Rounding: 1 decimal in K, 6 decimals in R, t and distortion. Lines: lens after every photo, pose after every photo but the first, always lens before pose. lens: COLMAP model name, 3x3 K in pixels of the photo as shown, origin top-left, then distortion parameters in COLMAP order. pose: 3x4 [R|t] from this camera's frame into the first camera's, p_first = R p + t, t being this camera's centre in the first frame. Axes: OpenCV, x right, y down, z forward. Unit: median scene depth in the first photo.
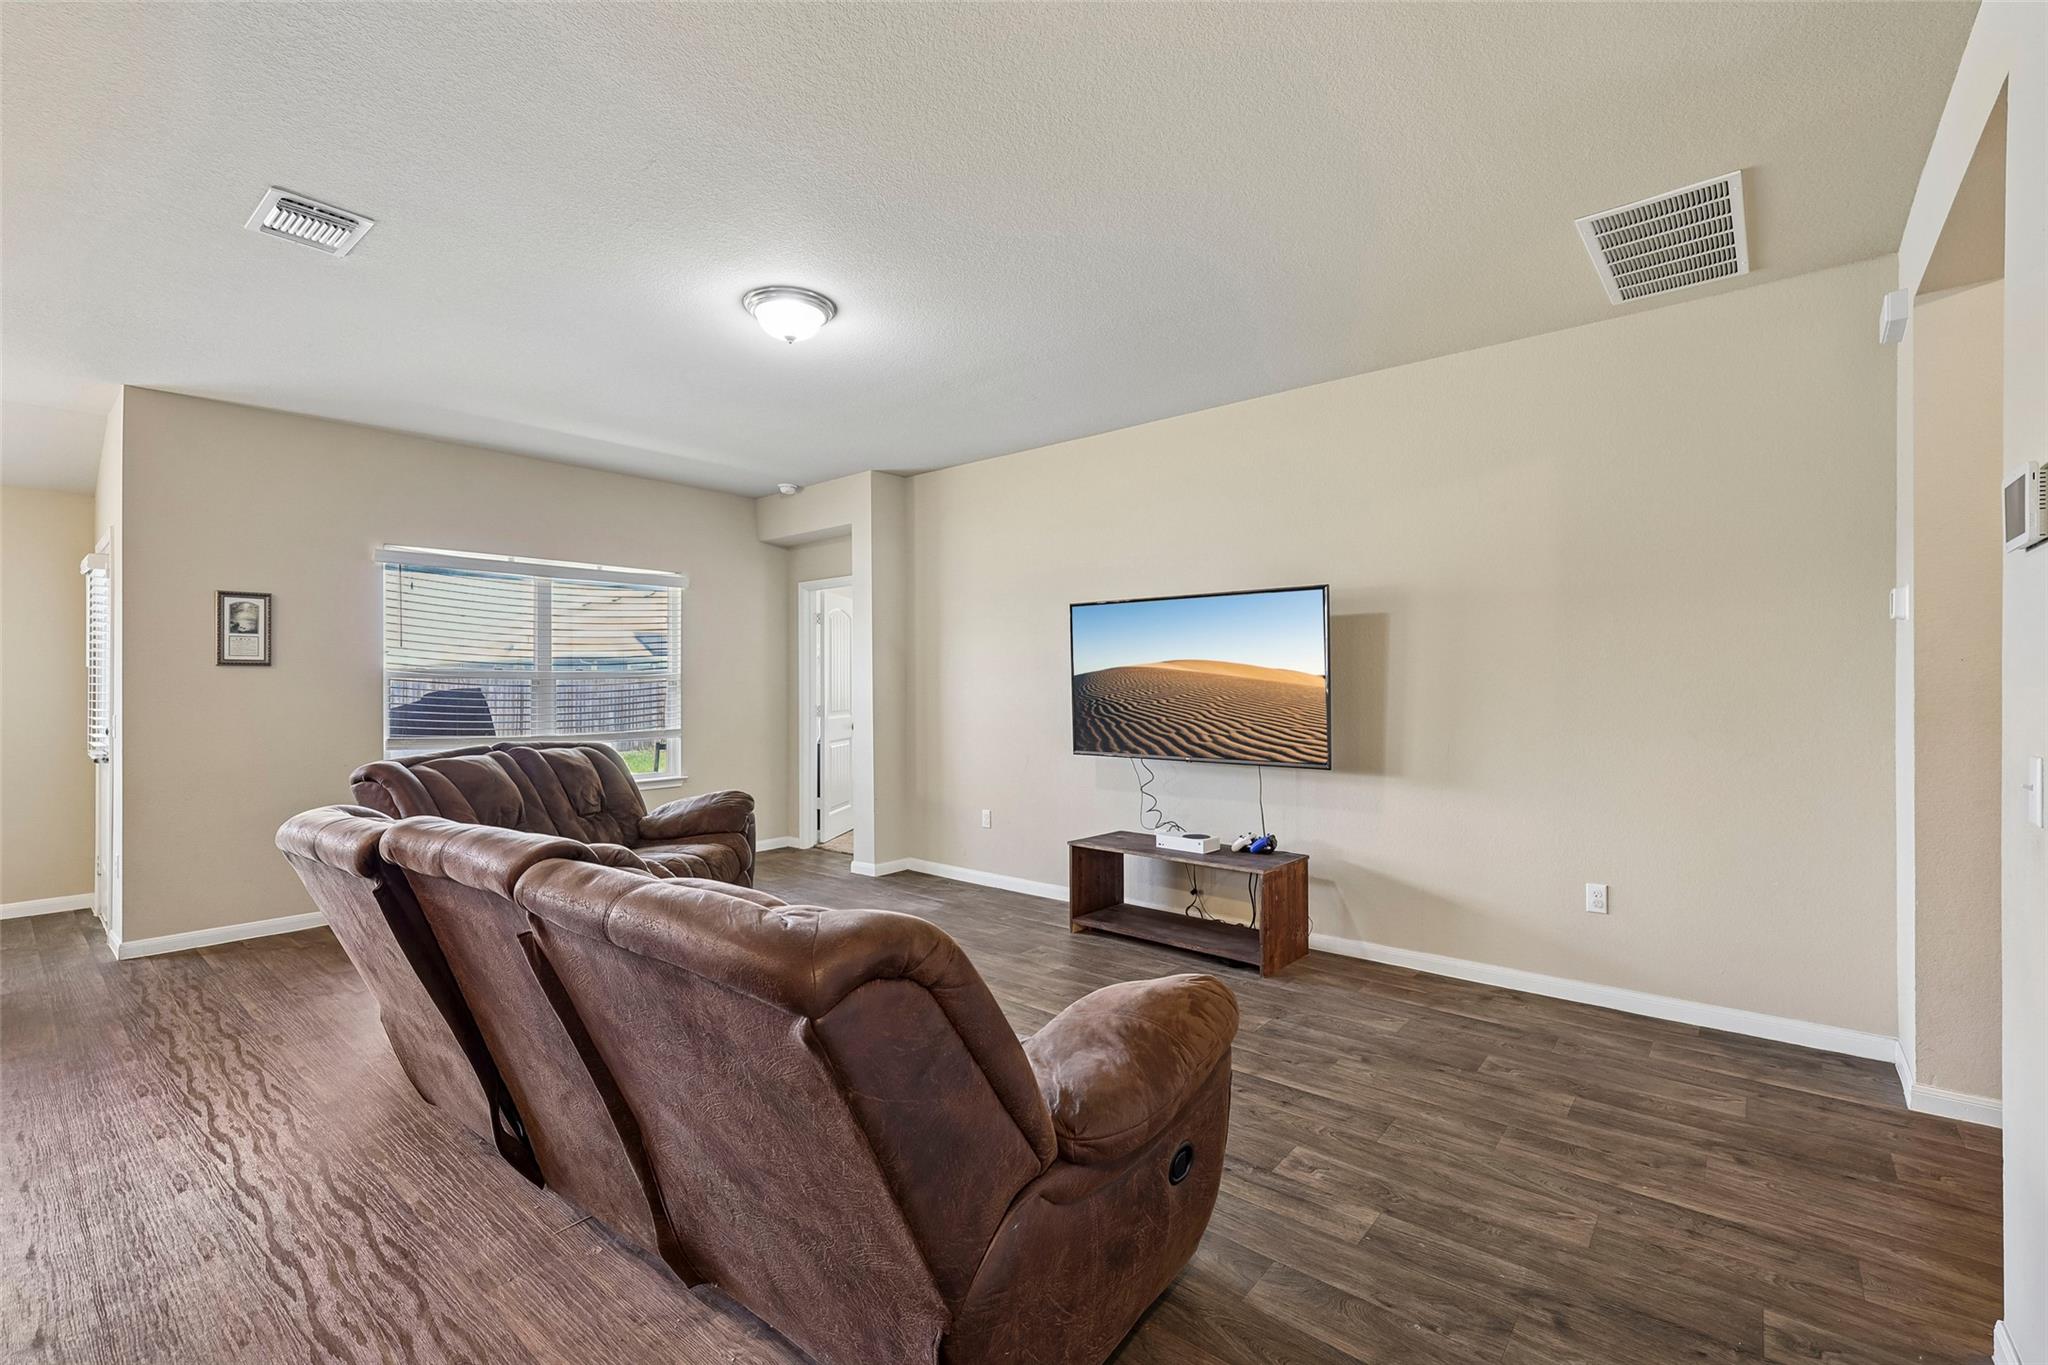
lens RADIAL K [[861.0, 0, 1032.7], [0, 861.0, 688.4], [0, 0, 1]] dist [0.000583, 0.000409]
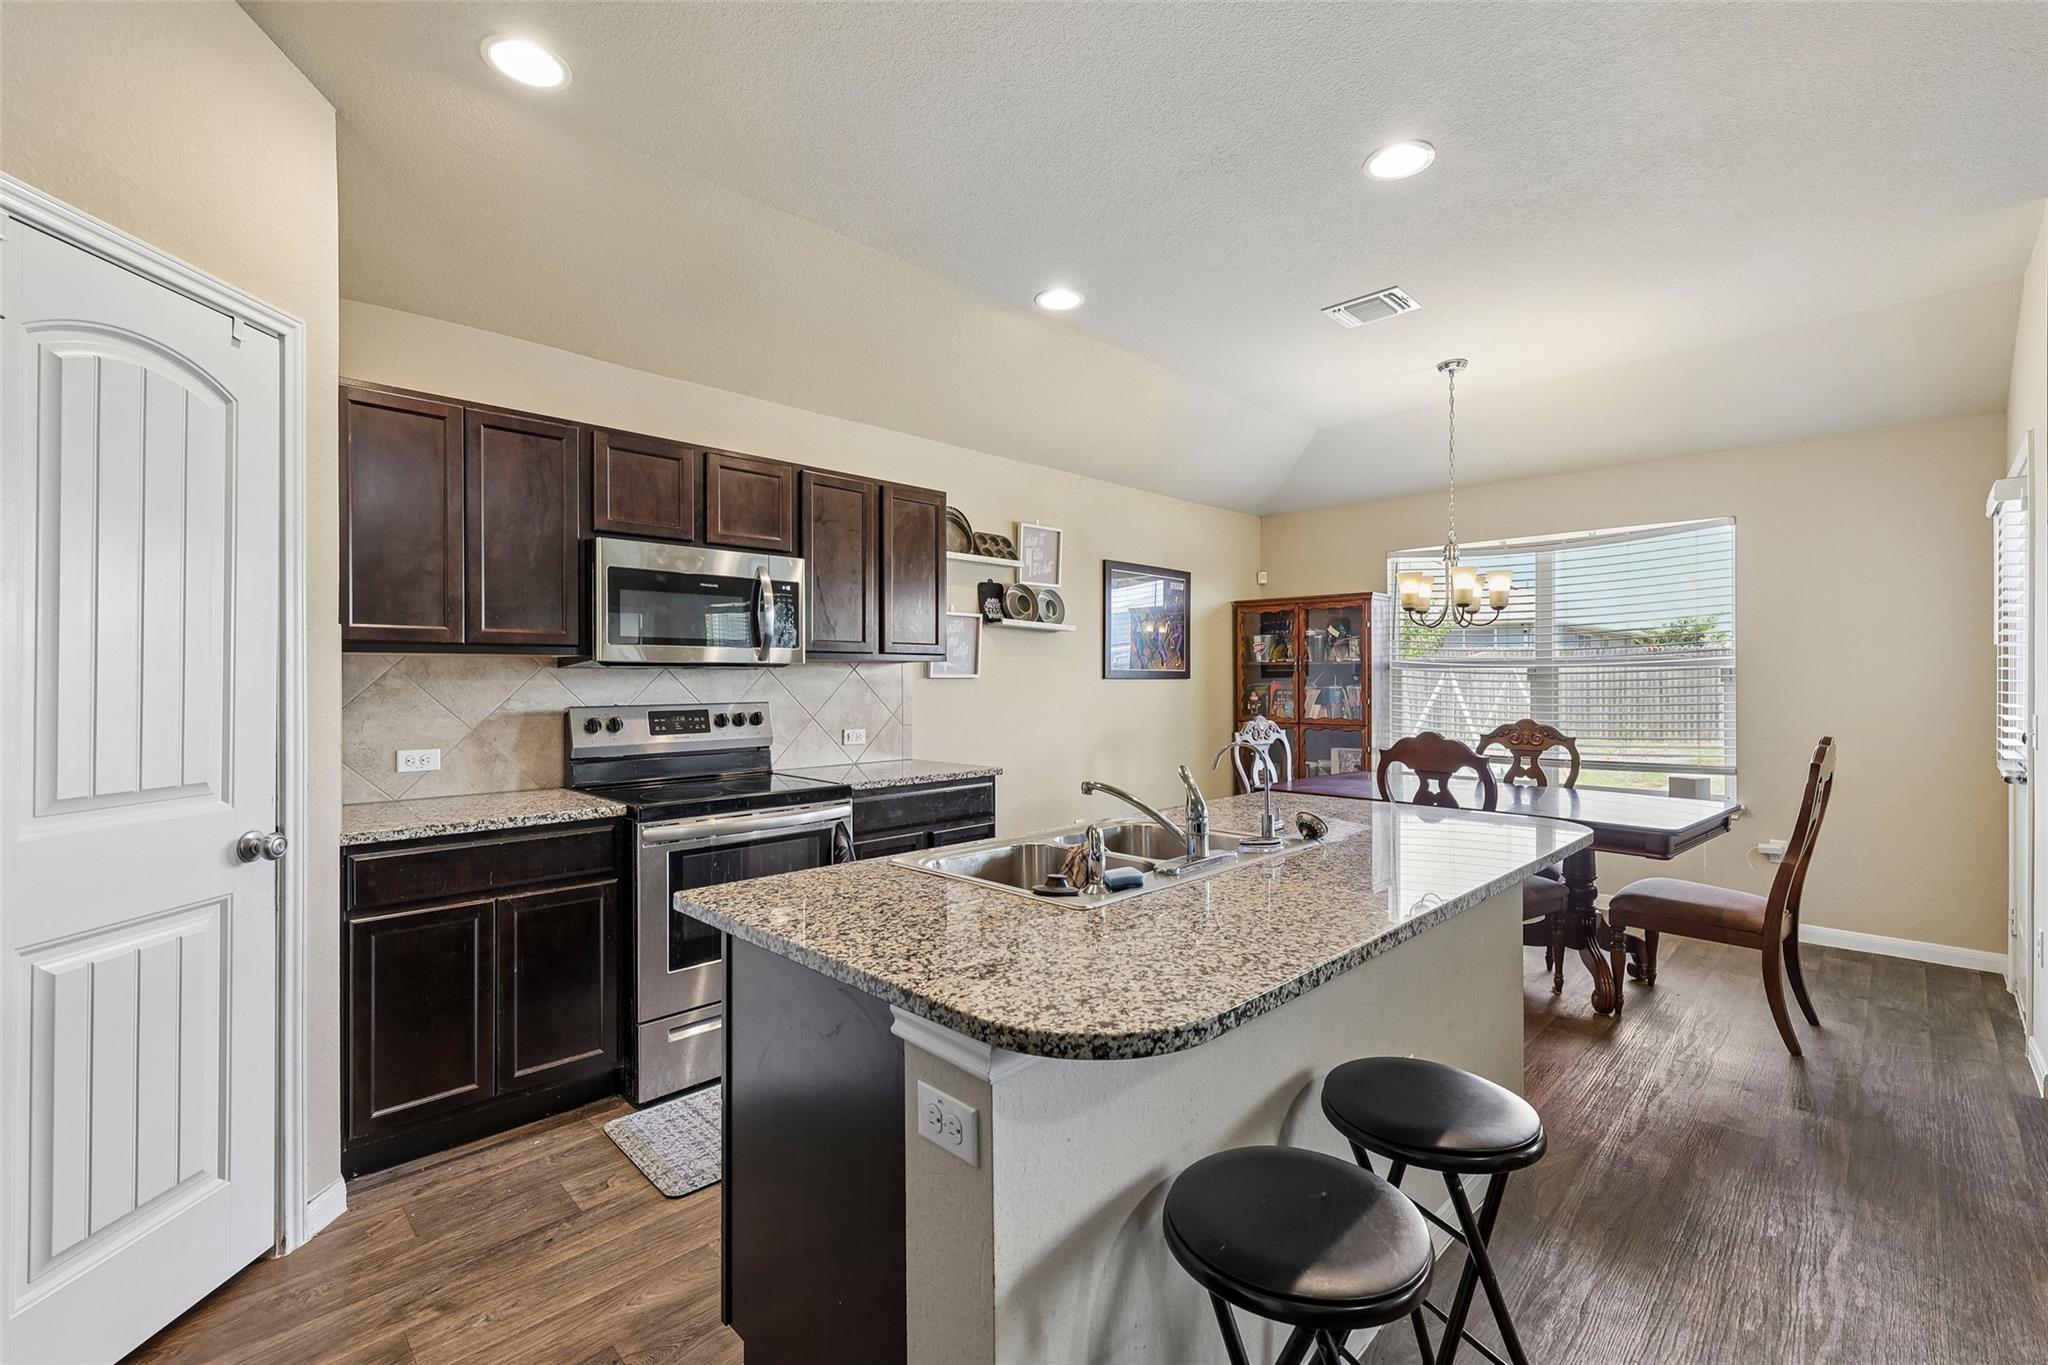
lens RADIAL K [[861.0, 0, 1023.6], [0, 861.0, 671.5], [0, 0, 1]] dist [0.000583, 0.000409]
pose [[-0.112089, -0.002035, -0.993696, -0.310900], [0.000139, 0.999998, -0.002063, -0.001218], [0.993698, -0.000369, -0.112088, 0.293342]]
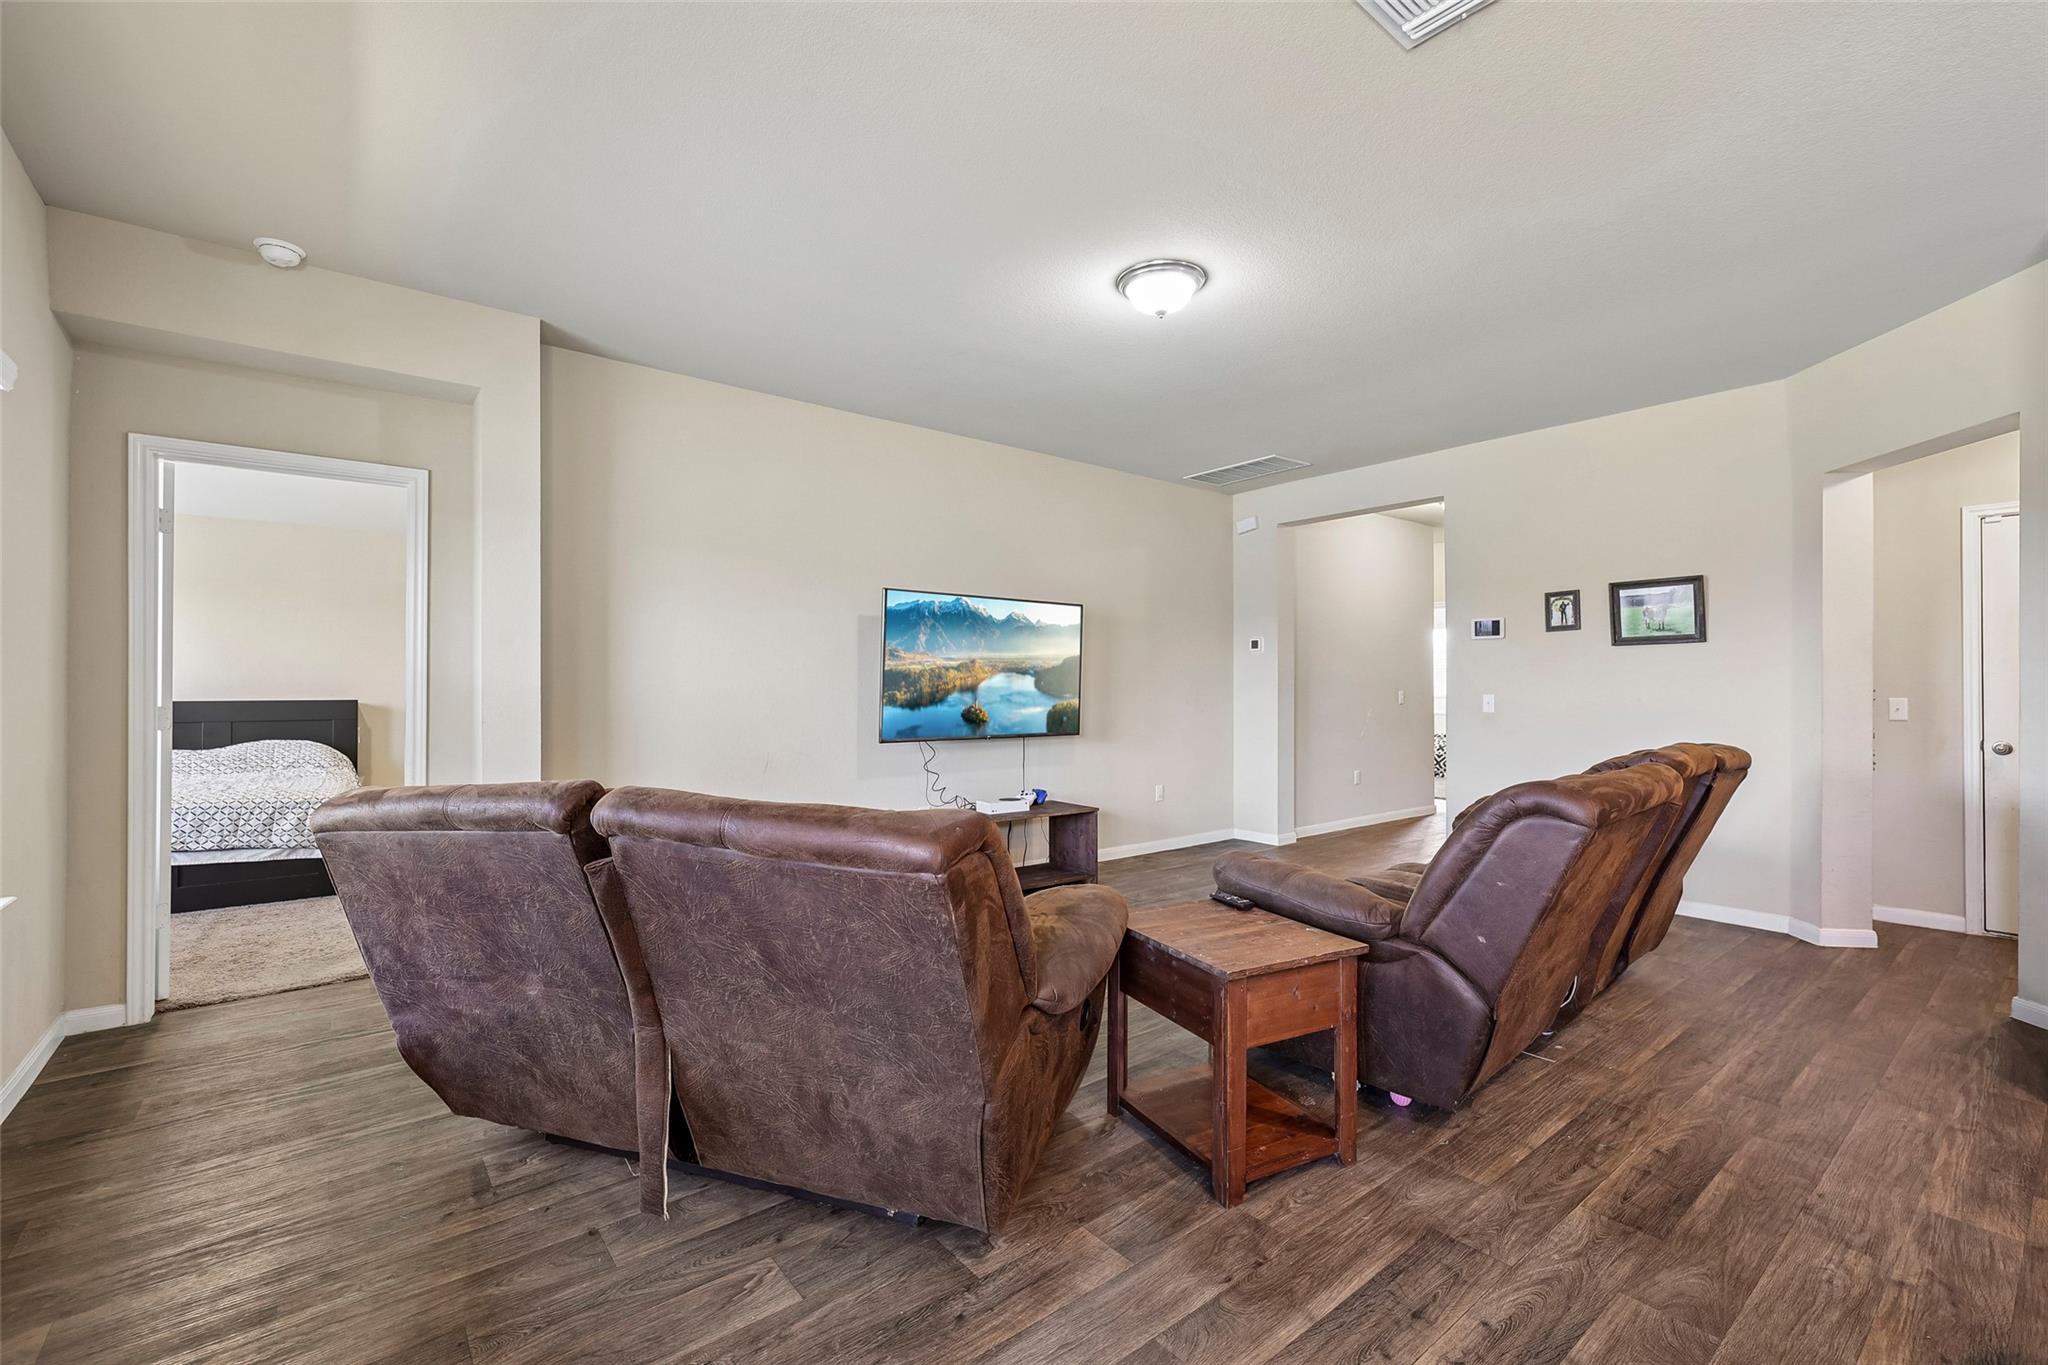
lens RADIAL K [[861.0, 0, 1017.8], [0, 861.0, 682.8], [0, 0, 1]] dist [0.000583, 0.000409]
pose [[0.215698, 0.013211, 0.976371, -0.929019], [-0.001058, 0.999911, -0.013296, 0.021574], [-0.976459, 0.001835, 0.215693, 0.709085]]
